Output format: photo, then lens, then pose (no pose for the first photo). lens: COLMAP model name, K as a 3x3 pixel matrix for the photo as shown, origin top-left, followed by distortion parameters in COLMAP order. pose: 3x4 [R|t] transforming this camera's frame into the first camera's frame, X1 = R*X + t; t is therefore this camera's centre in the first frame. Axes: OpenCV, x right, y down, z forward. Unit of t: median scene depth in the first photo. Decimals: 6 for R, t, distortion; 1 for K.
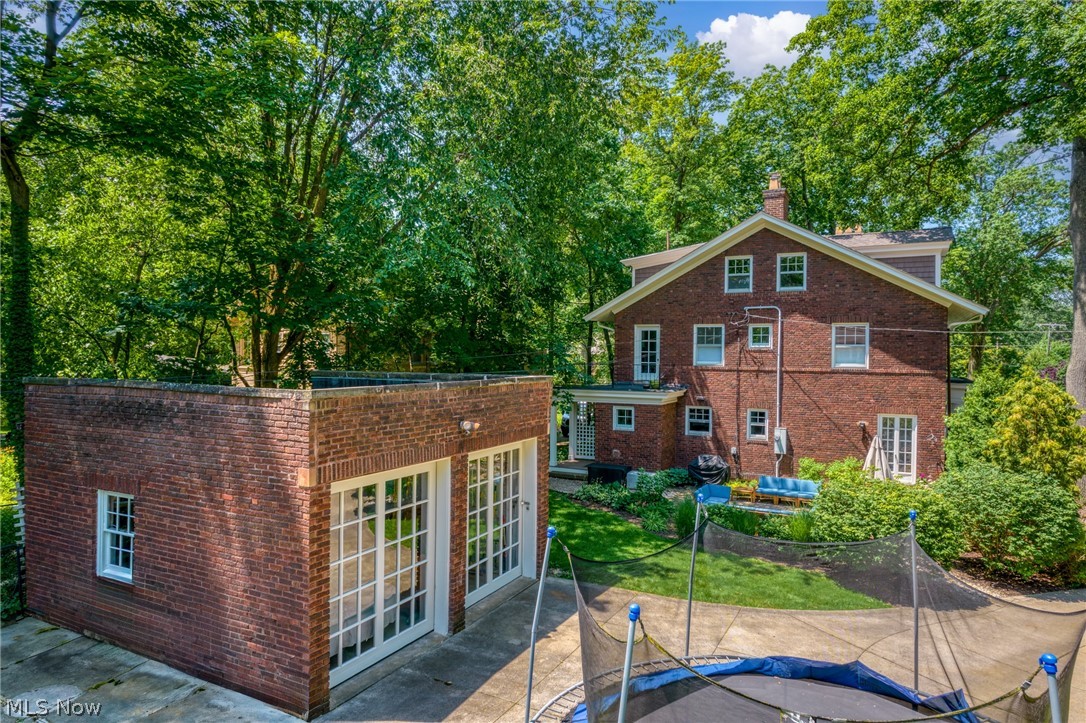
lens RADIAL K [[683.1, 0, 548.4], [0, 683.1, 362.4], [0, 0, 1]] dist [0.008822, -0.001524]
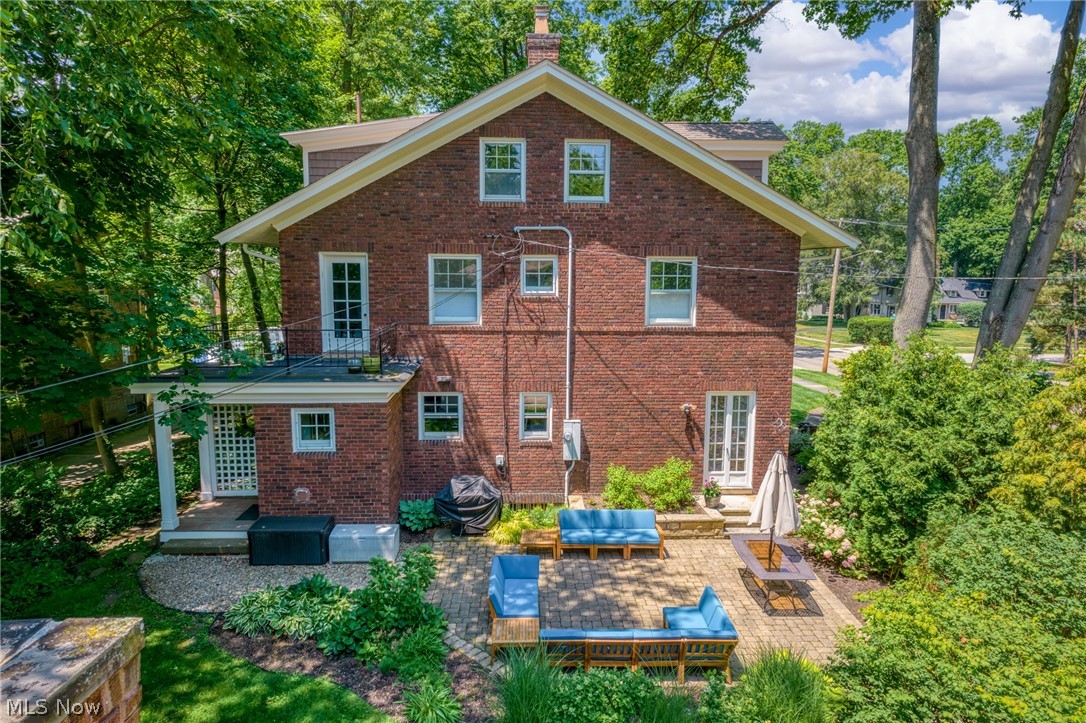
lens RADIAL K [[683.1, 0, 548.4], [0, 683.1, 362.4], [0, 0, 1]] dist [0.008822, -0.001524]
pose [[0.868243, -0.067239, 0.491562, 0.009692], [0.006933, 0.992322, 0.123490, -0.036571], [-0.496091, -0.103812, 0.862043, 0.457461]]
